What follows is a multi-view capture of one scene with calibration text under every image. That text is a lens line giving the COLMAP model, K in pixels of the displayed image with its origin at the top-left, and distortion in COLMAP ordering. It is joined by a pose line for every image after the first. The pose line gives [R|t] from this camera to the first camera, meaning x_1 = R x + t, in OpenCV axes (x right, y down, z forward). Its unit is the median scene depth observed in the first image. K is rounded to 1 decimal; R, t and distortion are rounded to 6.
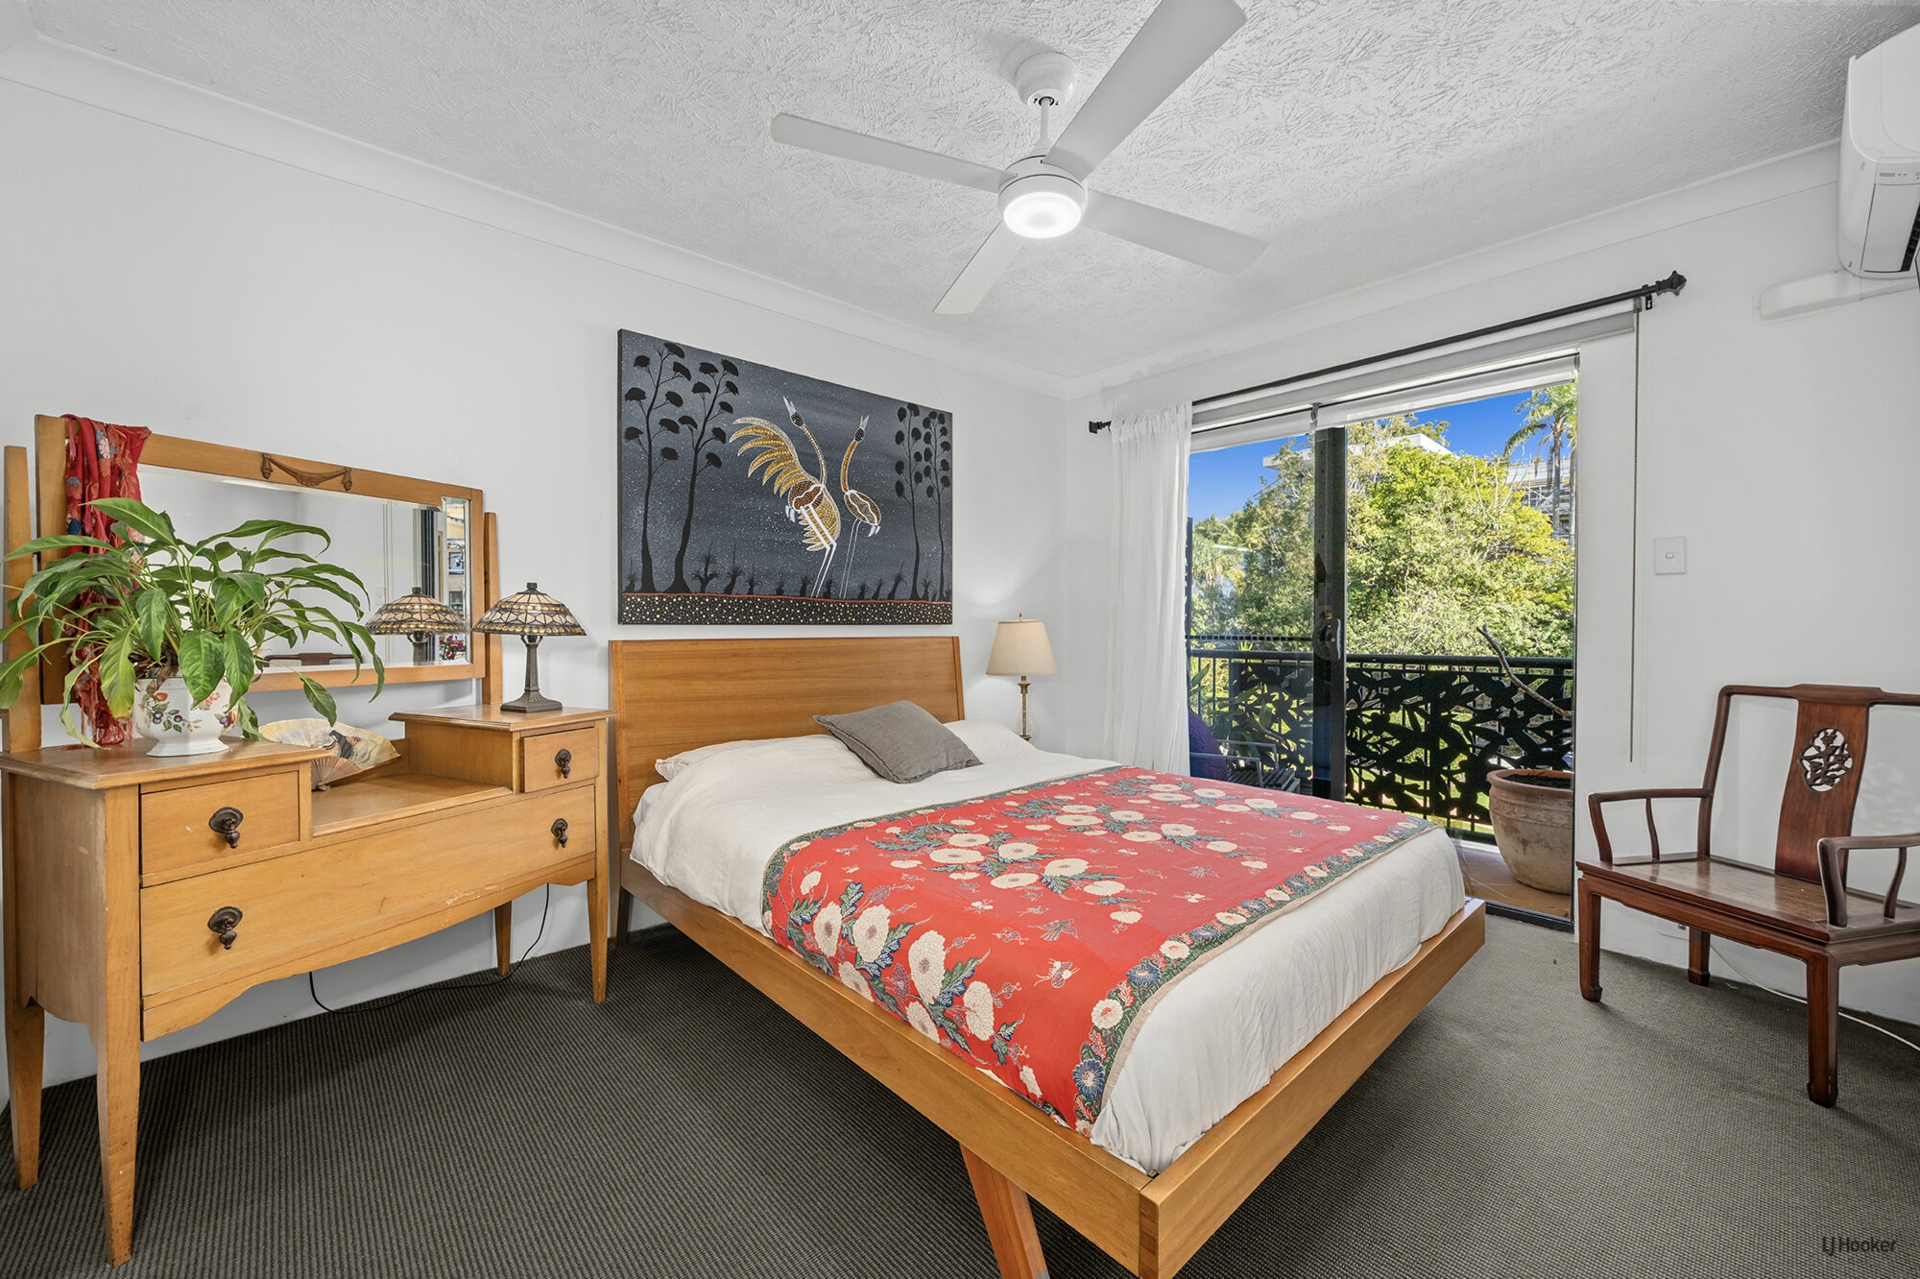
lens RADIAL K [[759.0, 0, 949.0], [0, 759.0, 628.0], [0, 0, 1]] dist [0.002072, -0.000024]
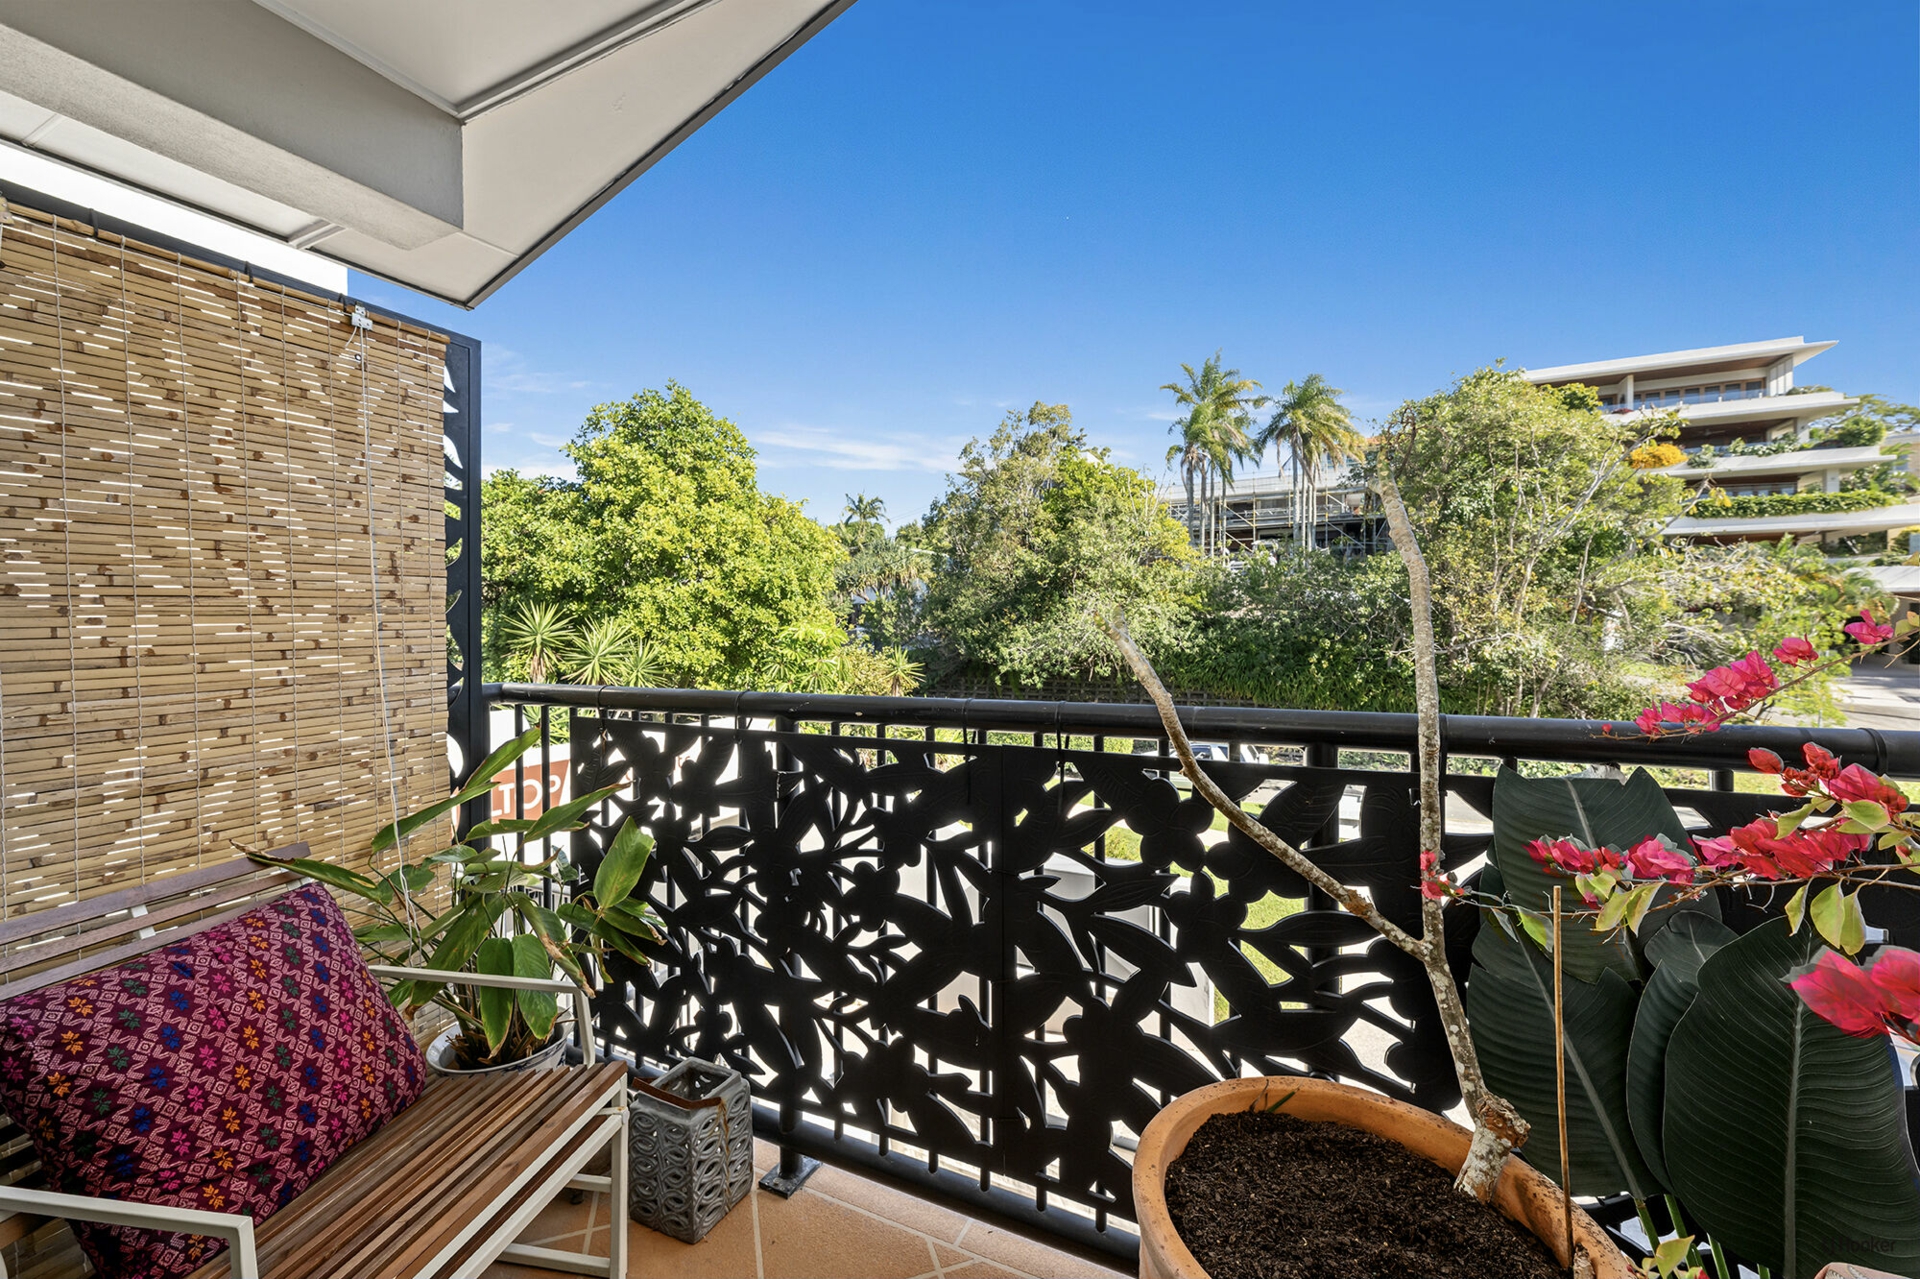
lens RADIAL K [[759.0, 0, 949.0], [0, 759.0, 628.0], [0, 0, 1]] dist [0.002072, -0.000024]
pose [[0.933172, -0.008980, 0.359319, 0.475071], [0.011056, 0.999932, -0.003723, 0.004416], [-0.359261, 0.007447, 0.933207, 0.662771]]
